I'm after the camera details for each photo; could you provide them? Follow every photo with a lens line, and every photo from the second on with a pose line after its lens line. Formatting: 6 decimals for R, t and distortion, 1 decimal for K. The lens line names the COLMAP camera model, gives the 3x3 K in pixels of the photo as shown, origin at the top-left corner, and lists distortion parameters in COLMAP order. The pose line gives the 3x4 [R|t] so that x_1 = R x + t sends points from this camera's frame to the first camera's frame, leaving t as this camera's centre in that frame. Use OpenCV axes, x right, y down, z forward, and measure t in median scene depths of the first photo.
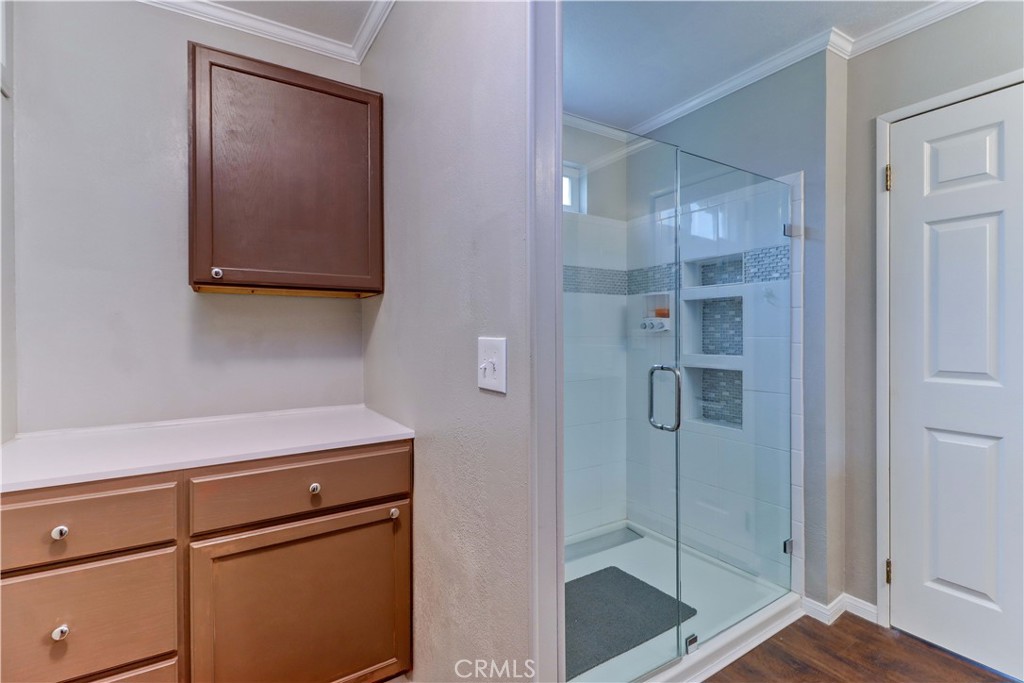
lens RADIAL K [[473.7, 0, 514.1], [0, 473.7, 335.0], [0, 0, 1]] dist [0.010120, -0.008658]
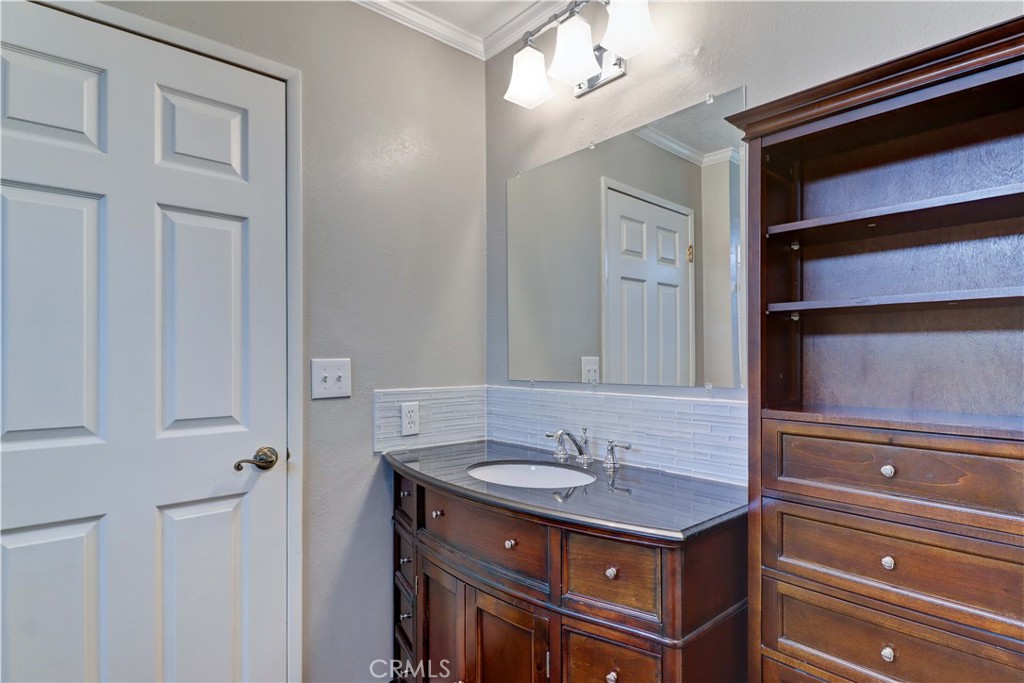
lens RADIAL K [[531.6, 0, 531.3], [0, 531.6, 357.6], [0, 0, 1]] dist [-0.000786, -0.000164]
pose [[-0.163968, 0.006294, 0.986446, 0.113283], [0.014383, 0.999889, -0.003989, -0.004748], [-0.986361, 0.013534, -0.164040, 0.402287]]
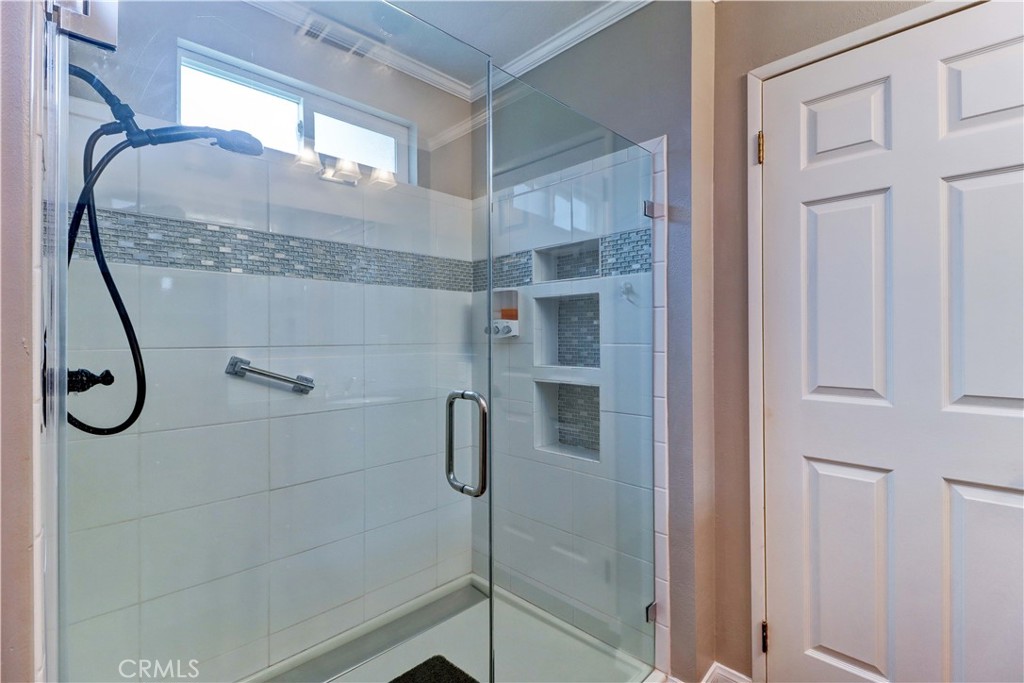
lens RADIAL K [[473.7, 0, 514.4], [0, 473.7, 335.7], [0, 0, 1]] dist [0.010120, -0.008658]
pose [[0.976519, -0.000493, 0.215432, 0.189244], [0.002373, 0.999961, -0.008470, -0.004140], [-0.215419, 0.008782, 0.976482, 0.282275]]
